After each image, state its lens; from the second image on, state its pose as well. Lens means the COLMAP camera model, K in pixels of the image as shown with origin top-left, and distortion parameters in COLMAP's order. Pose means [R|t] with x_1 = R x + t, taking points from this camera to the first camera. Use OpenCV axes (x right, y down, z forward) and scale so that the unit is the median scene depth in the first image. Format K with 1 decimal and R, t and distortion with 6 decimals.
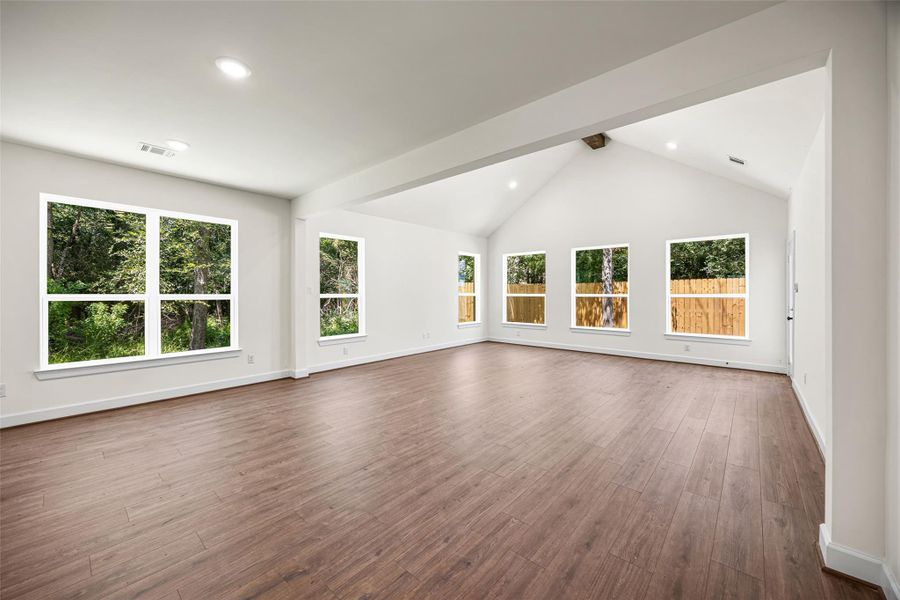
lens RADIAL K [[346.4, 0, 450.1], [0, 346.4, 296.2], [0, 0, 1]] dist [0.009832, -0.003593]
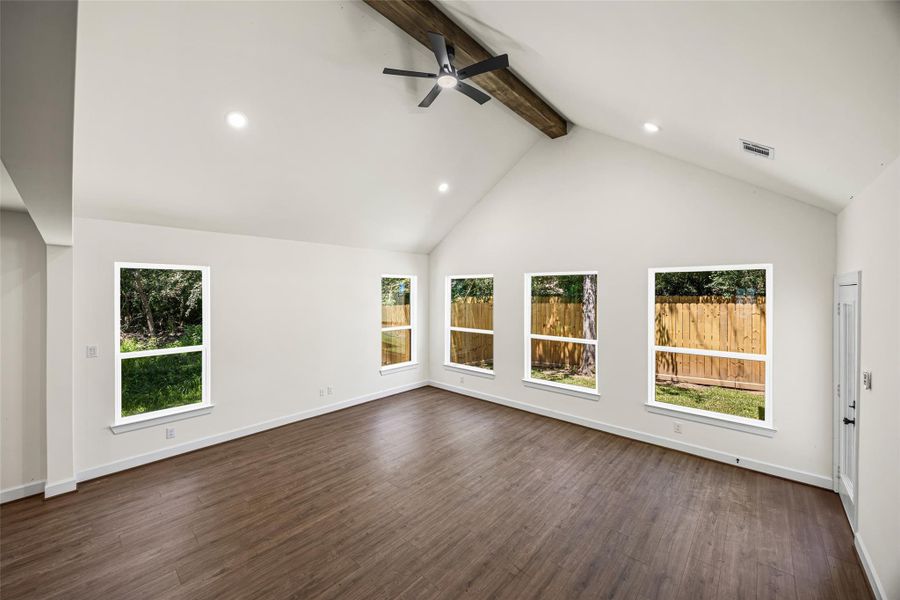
lens RADIAL K [[346.4, 0, 447.7], [0, 346.4, 296.1], [0, 0, 1]] dist [0.009832, -0.003593]
pose [[0.999813, 0.001919, -0.019251, 0.187131], [-0.001896, 0.999997, 0.001229, -0.083174], [0.019253, -0.001192, 0.999814, 0.238906]]
